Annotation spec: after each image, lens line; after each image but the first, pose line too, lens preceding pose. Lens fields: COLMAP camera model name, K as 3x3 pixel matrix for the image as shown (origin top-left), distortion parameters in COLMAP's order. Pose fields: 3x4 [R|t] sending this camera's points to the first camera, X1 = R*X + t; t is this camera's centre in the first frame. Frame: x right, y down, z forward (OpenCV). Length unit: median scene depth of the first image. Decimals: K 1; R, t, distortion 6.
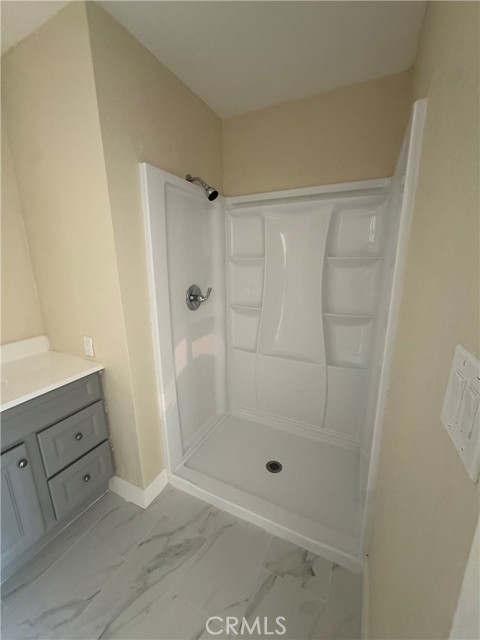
lens RADIAL K [[254.7, 0, 240.0], [0, 254.7, 320.0], [0, 0, 1]] dist [0.000746, 0.000029]
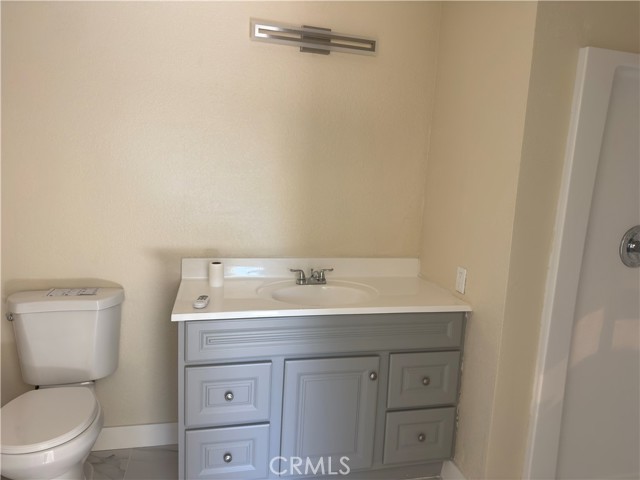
lens RADIAL K [[450.8, 0, 320.0], [0, 450.8, 240.0], [0, 0, 1]] dist [0.164741, -0.290385]
pose [[0.636907, 0.161225, -0.753894, 0.182586], [-0.233402, 0.972321, 0.010754, 0.070814], [0.734761, 0.169111, 0.656908, -0.283298]]
